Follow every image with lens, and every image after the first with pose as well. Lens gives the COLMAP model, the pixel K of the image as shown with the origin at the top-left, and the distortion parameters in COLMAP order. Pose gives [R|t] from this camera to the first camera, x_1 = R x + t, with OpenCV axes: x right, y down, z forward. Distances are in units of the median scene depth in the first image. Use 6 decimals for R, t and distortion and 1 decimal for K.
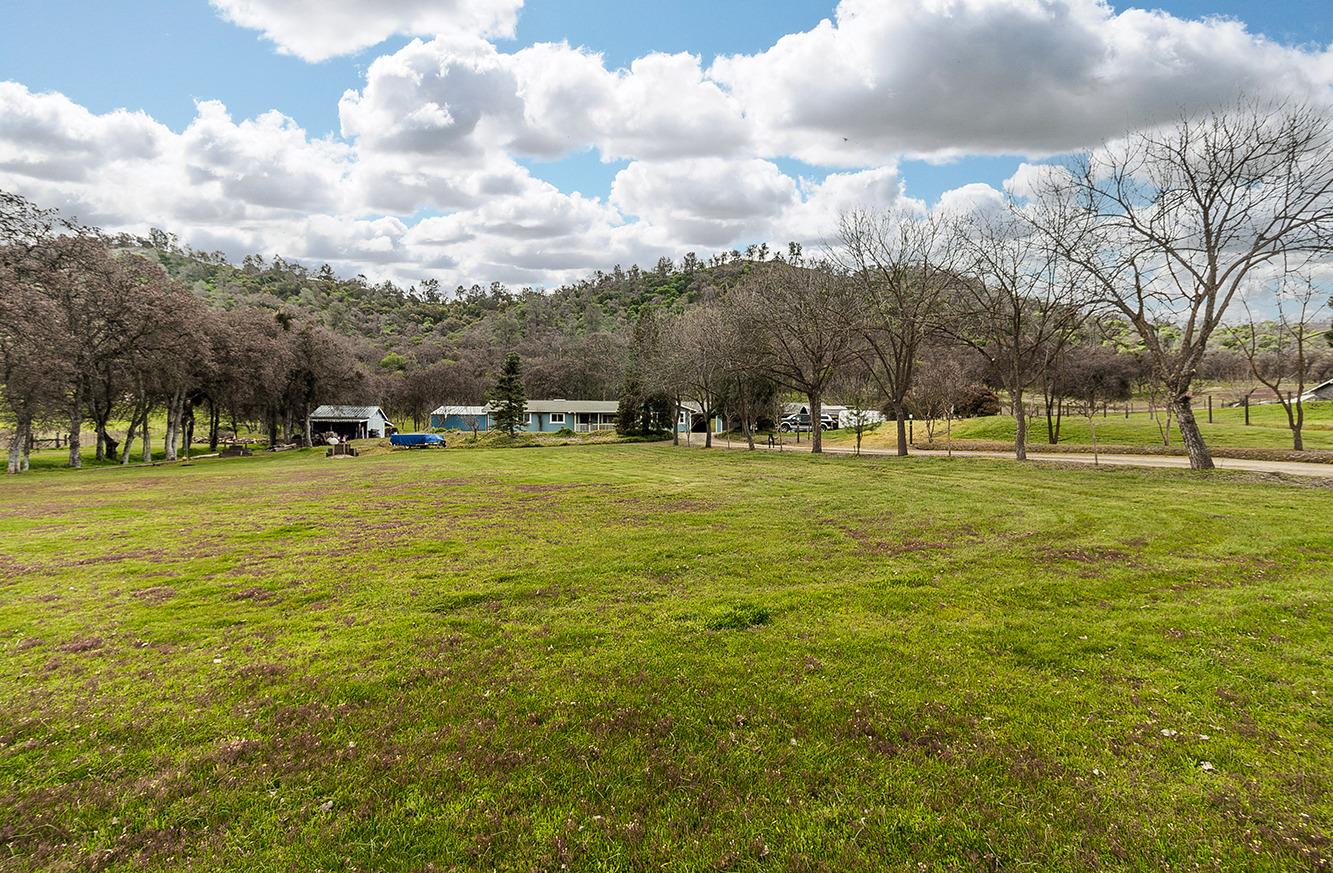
lens RADIAL K [[604.4, 0, 667.2], [0, 604.4, 432.6], [0, 0, 1]] dist [0.002377, -0.000303]
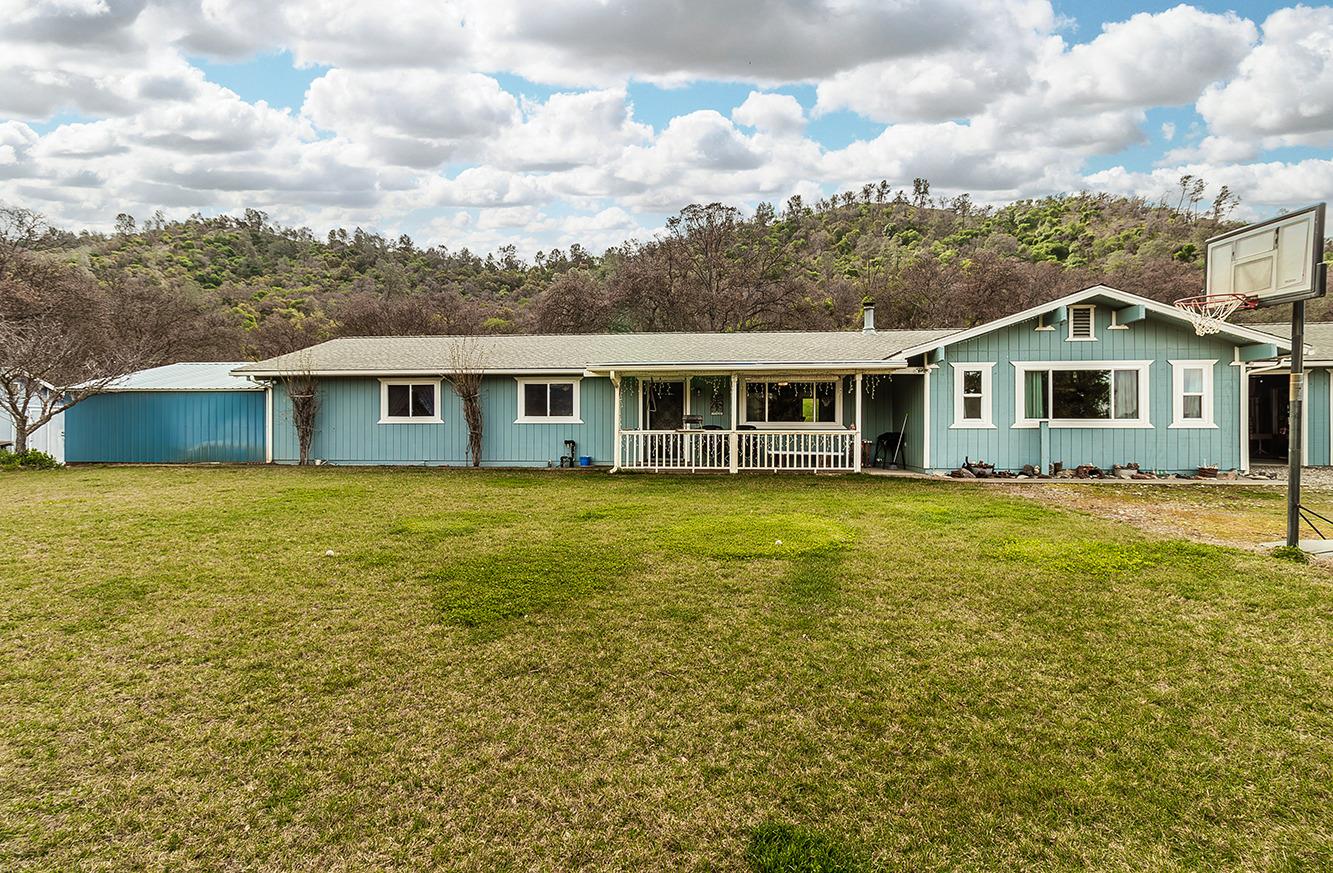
lens RADIAL K [[604.4, 0, 667.2], [0, 604.4, 432.6], [0, 0, 1]] dist [0.002377, -0.000303]
pose [[0.989276, -0.001439, -0.146048, -0.016738], [0.007759, 0.999057, 0.042712, -0.003381], [0.145849, -0.043387, 0.988355, 0.125207]]
